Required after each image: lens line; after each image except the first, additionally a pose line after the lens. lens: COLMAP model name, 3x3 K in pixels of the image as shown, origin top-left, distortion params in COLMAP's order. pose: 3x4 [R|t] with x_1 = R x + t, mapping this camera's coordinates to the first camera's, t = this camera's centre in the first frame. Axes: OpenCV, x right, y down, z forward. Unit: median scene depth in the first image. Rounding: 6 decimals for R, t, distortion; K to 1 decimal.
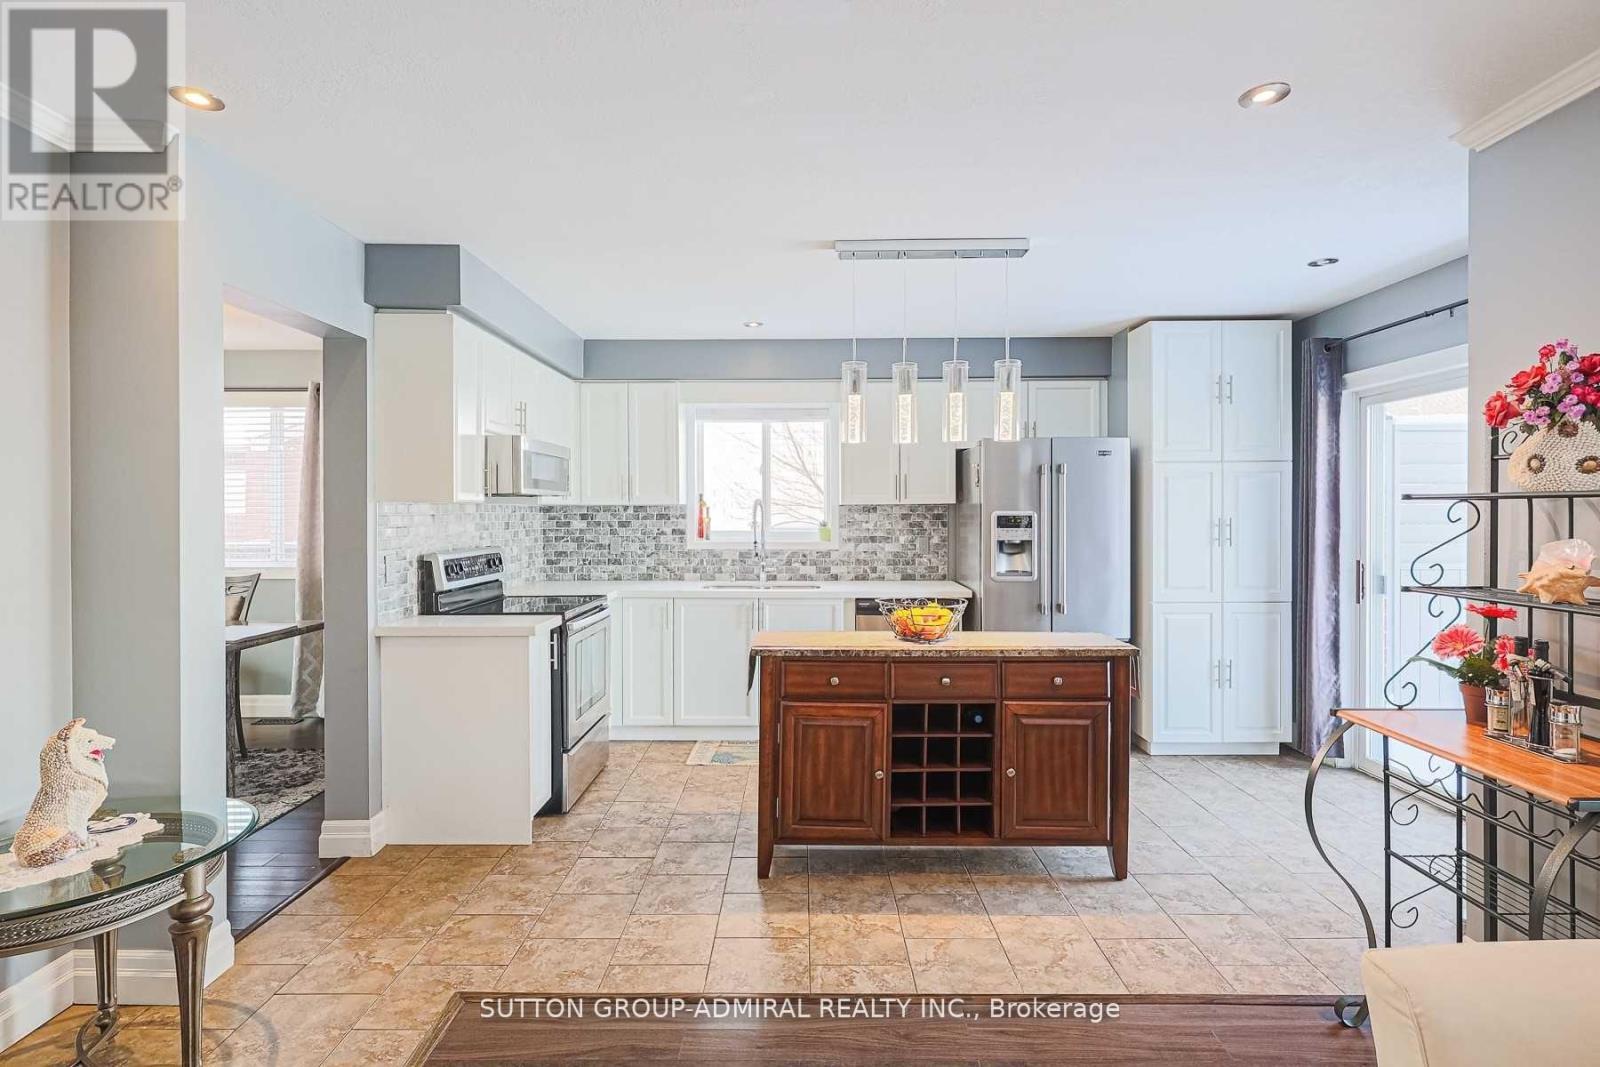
lens RADIAL K [[812.7, 0, 807.5], [0, 812.7, 519.1], [0, 0, 1]] dist [0.022087, 0.000364]
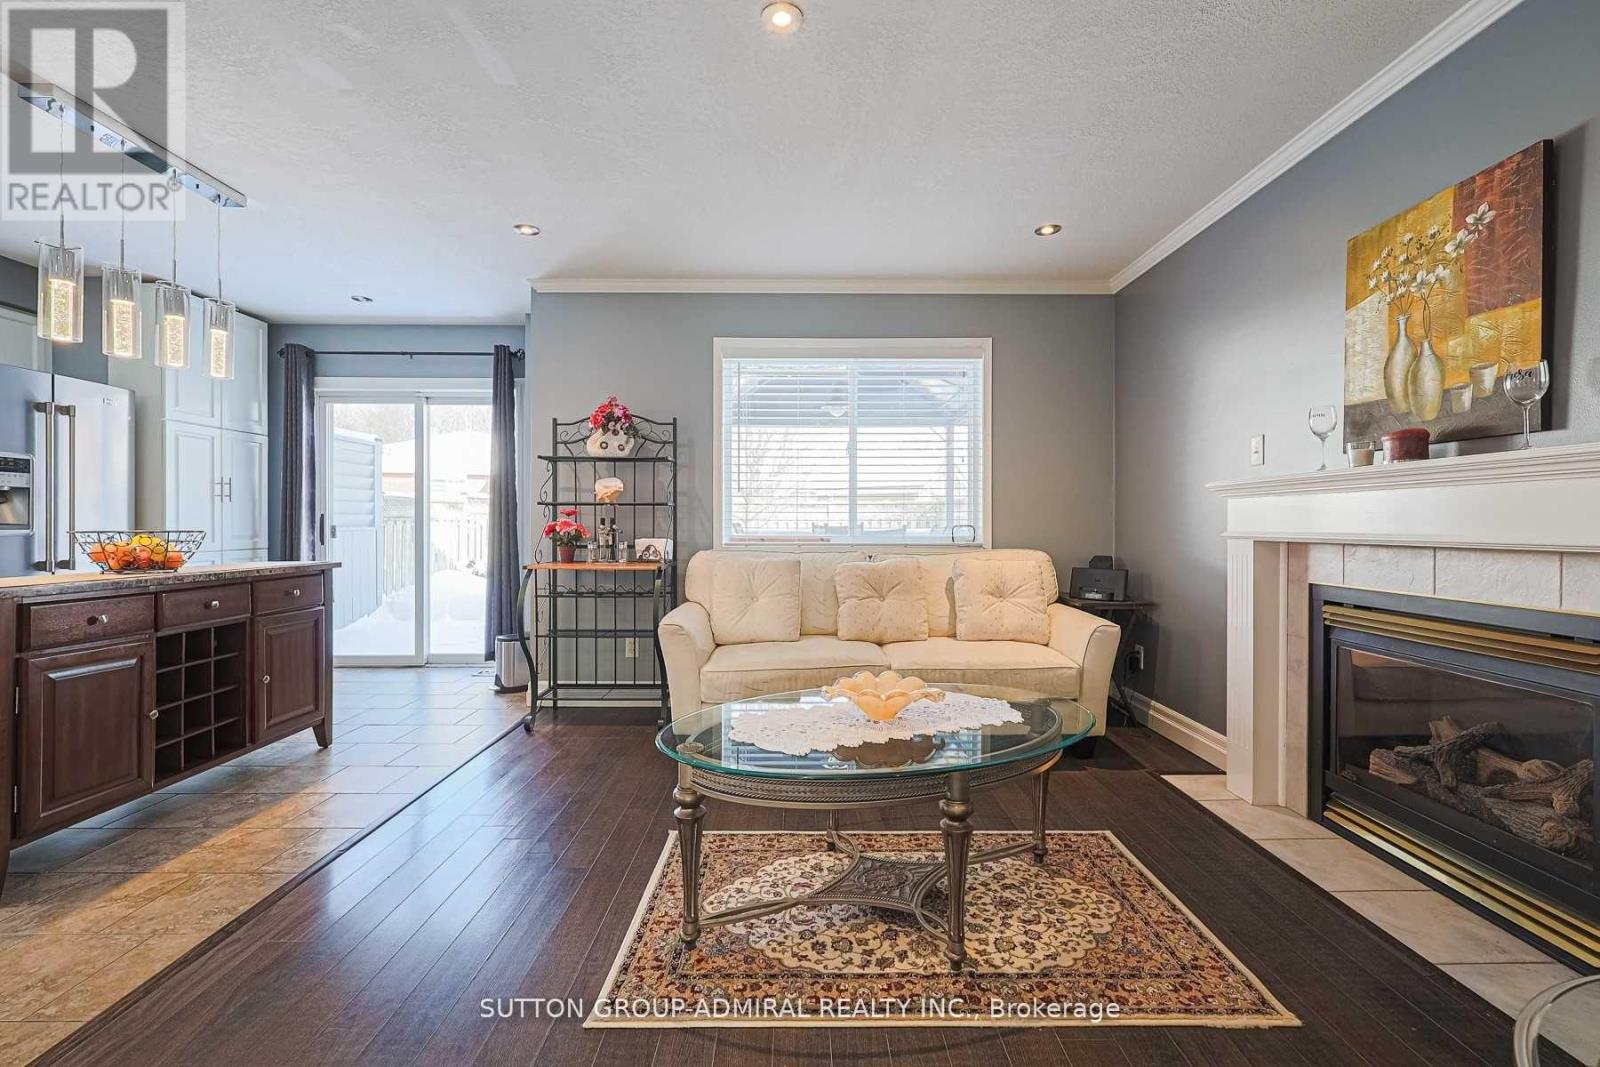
lens RADIAL K [[688.4, 0, 806.0], [0, 688.4, 525.1], [0, 0, 1]] dist [0.003951, -0.000053]
pose [[-0.016421, 0.003771, 0.999858, -0.402598], [0.007060, 0.999968, -0.003656, 0.063270], [-0.999840, 0.006999, -0.016447, 0.163139]]
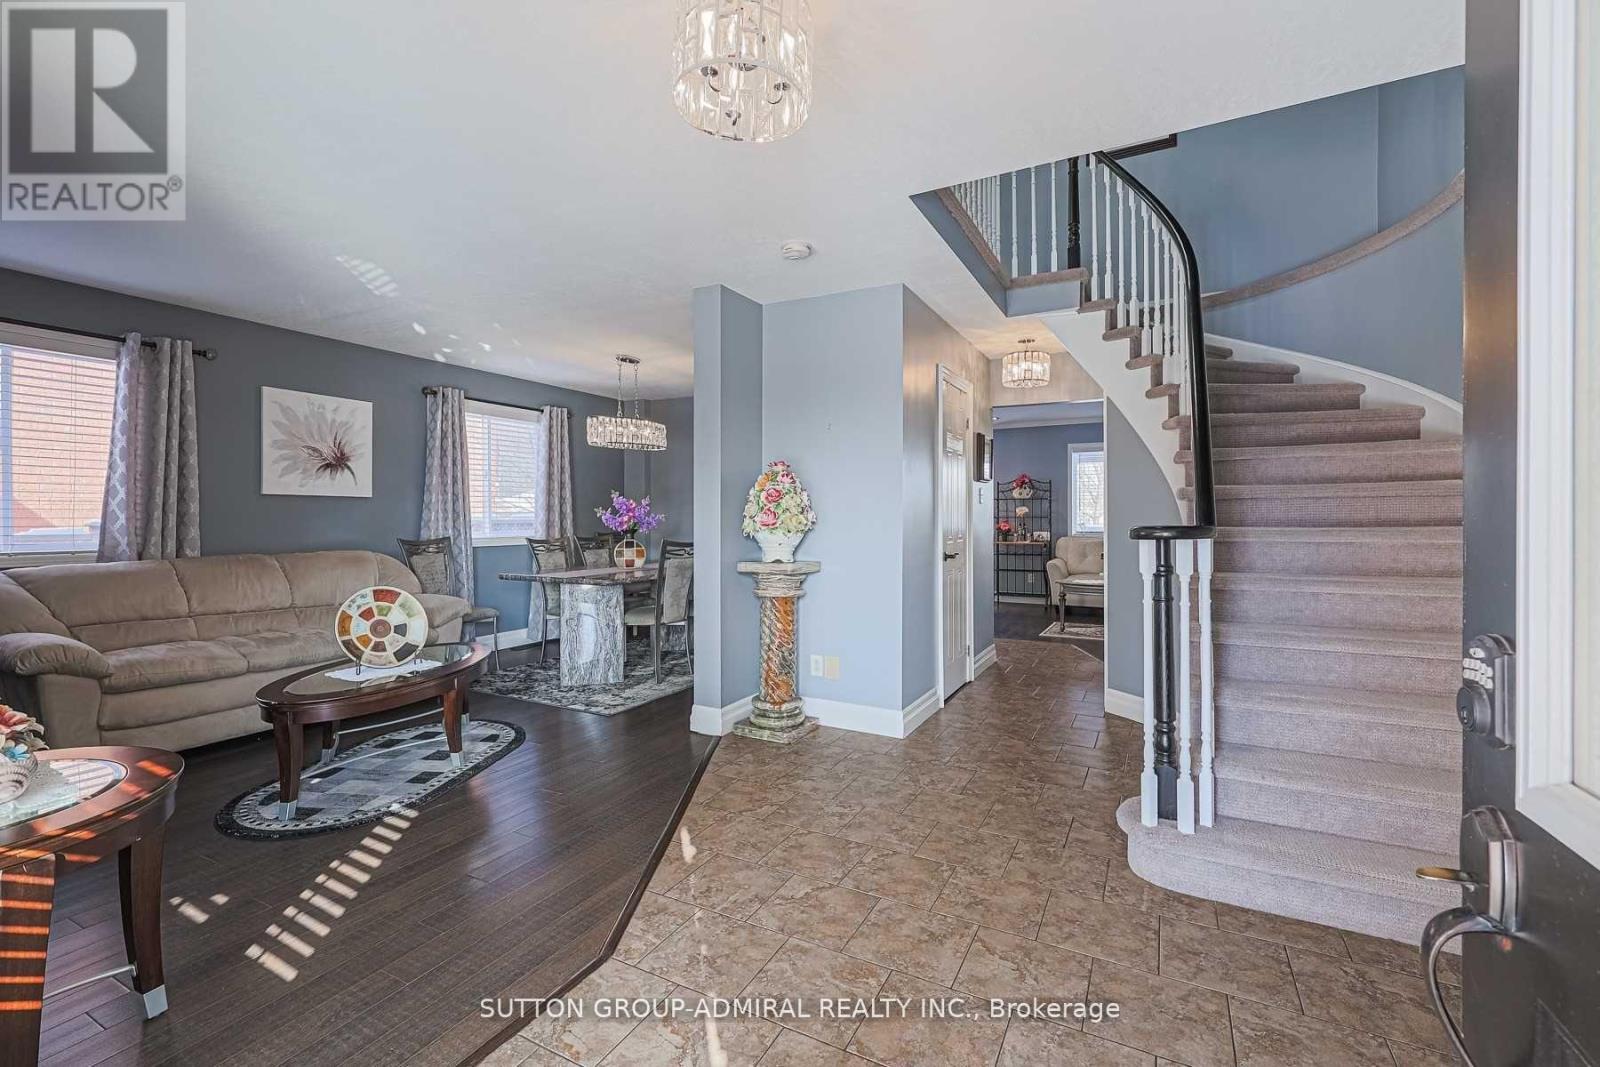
lens RADIAL K [[688.4, 0, 793.3], [0, 688.4, 524.4], [0, 0, 1]] dist [0.003951, -0.000053]
pose [[0.467191, -0.003215, 0.884151, -1.519085], [0.005838, 0.999983, 0.000551, 0.050567], [-0.884137, 0.004904, 0.467202, 0.051479]]
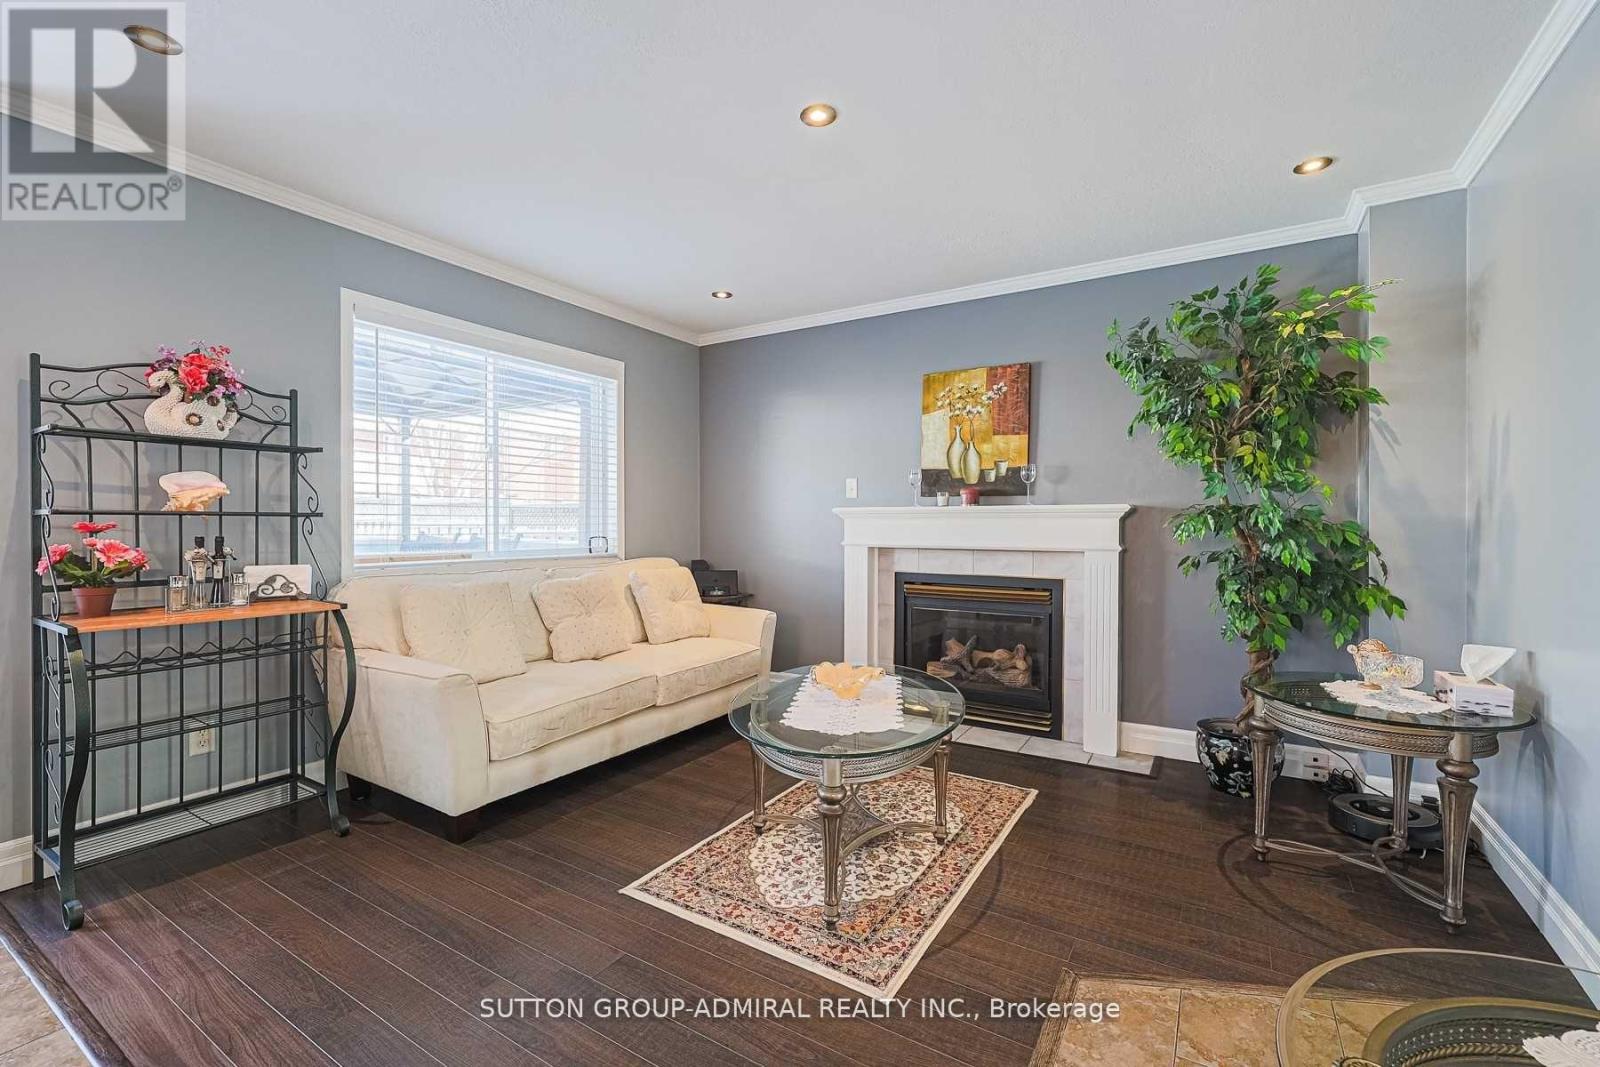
lens RADIAL K [[688.4, 0, 802.6], [0, 688.4, 527.2], [0, 0, 1]] dist [0.003951, -0.000053]
pose [[-0.856611, -0.001393, 0.515961, -0.248602], [0.005737, 0.999909, 0.012224, 0.042416], [-0.515931, 0.013432, -0.856525, 0.541476]]
